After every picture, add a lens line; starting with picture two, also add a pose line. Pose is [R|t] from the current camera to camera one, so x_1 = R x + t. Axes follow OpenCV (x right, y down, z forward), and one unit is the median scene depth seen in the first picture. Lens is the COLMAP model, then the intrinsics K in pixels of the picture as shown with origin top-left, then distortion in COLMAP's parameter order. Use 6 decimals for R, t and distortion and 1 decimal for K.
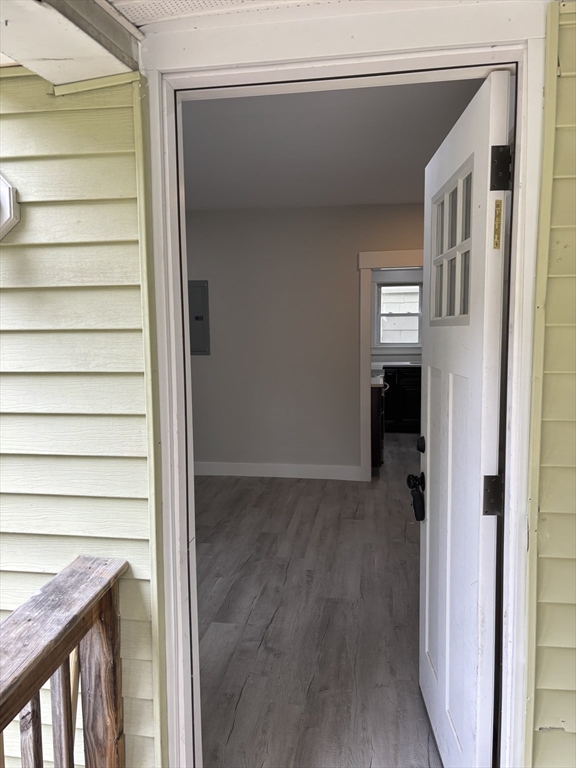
lens RADIAL K [[580.4, 0, 283.9], [0, 580.4, 382.9], [0, 0, 1]] dist [0.047196, -0.042612]
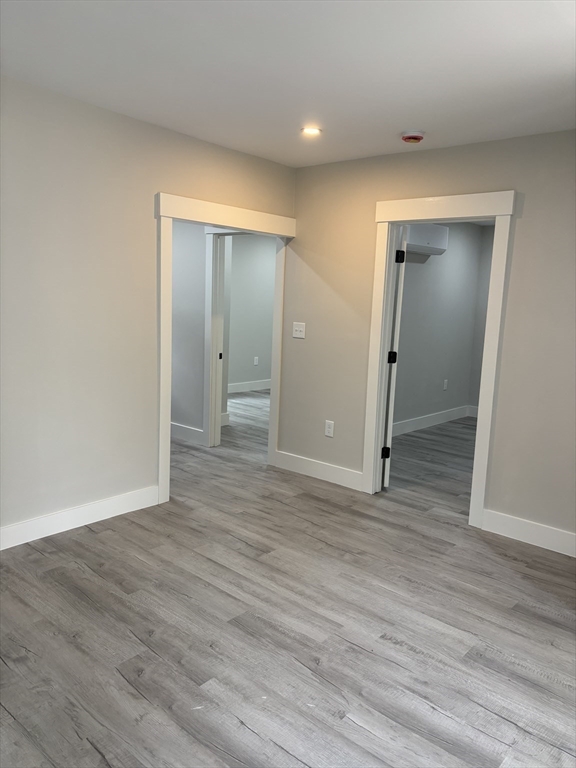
lens RADIAL K [[580.4, 0, 290.2], [0, 580.4, 384.1], [0, 0, 1]] dist [0.047196, -0.042612]
pose [[0.514895, -0.094521, 0.852026, -0.508464], [0.042274, 0.995493, 0.084890, -0.051143], [-0.856210, -0.007691, 0.516570, 0.599532]]
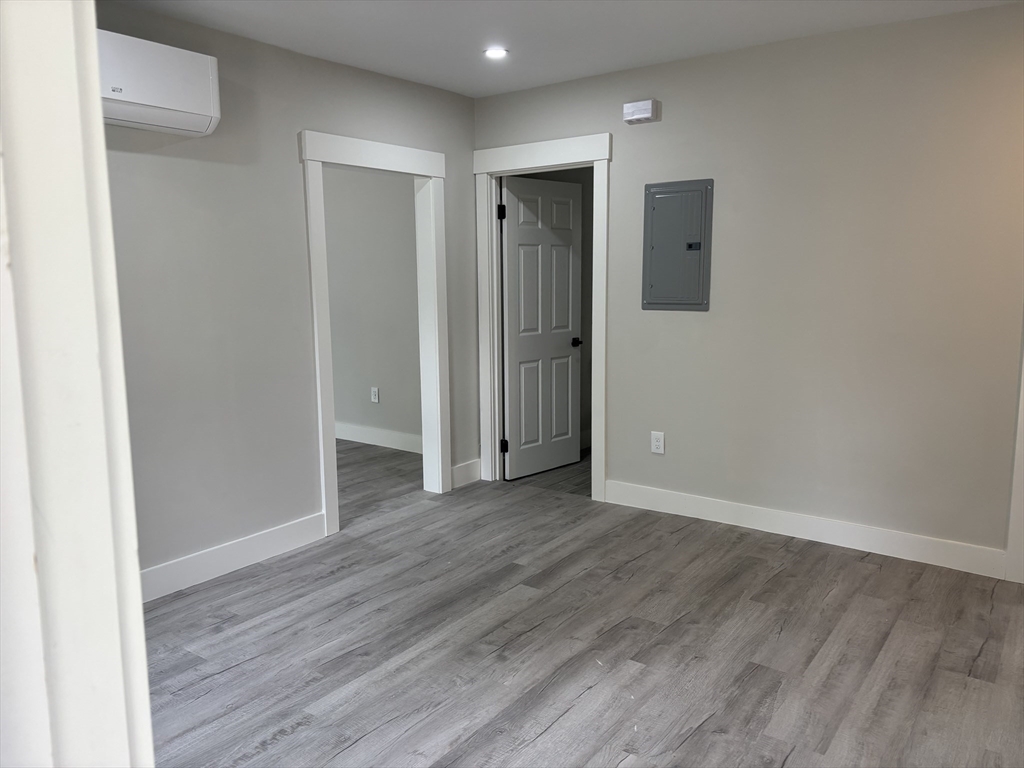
lens RADIAL K [[773.9, 0, 506.1], [0, 773.9, 382.4], [0, 0, 1]] dist [0.047196, -0.042612]
pose [[0.886979, 0.070776, -0.456354, 0.063763], [-0.051541, 0.997184, 0.054477, -0.012773], [0.458925, -0.024799, 0.888129, 0.295564]]
